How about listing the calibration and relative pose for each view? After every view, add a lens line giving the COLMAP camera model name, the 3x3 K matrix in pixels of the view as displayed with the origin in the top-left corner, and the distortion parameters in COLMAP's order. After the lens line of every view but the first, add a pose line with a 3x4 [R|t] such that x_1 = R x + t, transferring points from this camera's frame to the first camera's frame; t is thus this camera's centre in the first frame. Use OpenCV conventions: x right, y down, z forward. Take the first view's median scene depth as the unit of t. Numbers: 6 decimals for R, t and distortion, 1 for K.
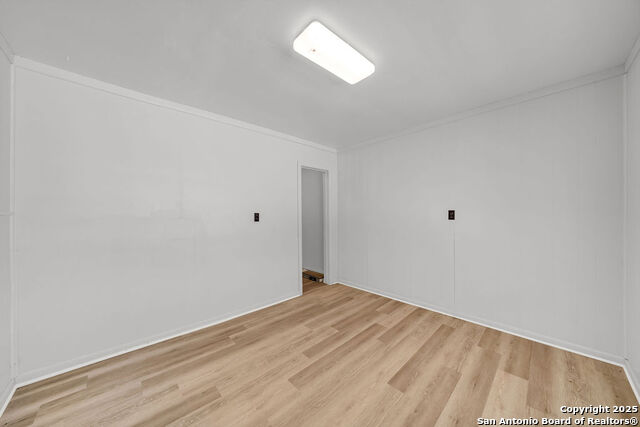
lens RADIAL K [[216.5, 0, 318.7], [0, 216.5, 214.4], [0, 0, 1]] dist [-0.010356, -0.000079]
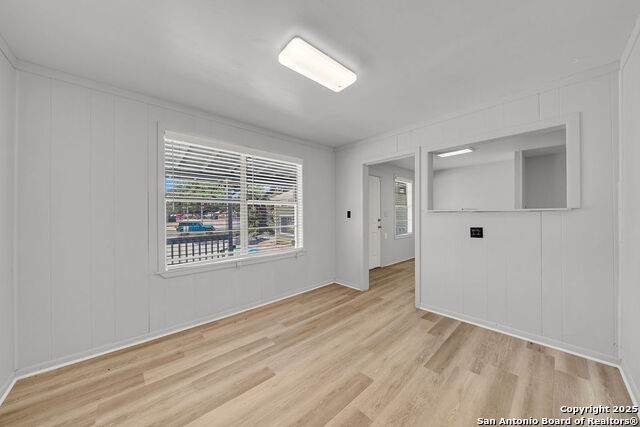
lens RADIAL K [[216.5, 0, 318.7], [0, 216.5, 214.4], [0, 0, 1]] dist [-0.010356, -0.000079]
pose [[-0.999740, 0.011856, 0.019500, 0.081264], [0.011644, 0.999872, -0.010934, 0.020145], [-0.019627, -0.010704, -0.999750, 2.020258]]
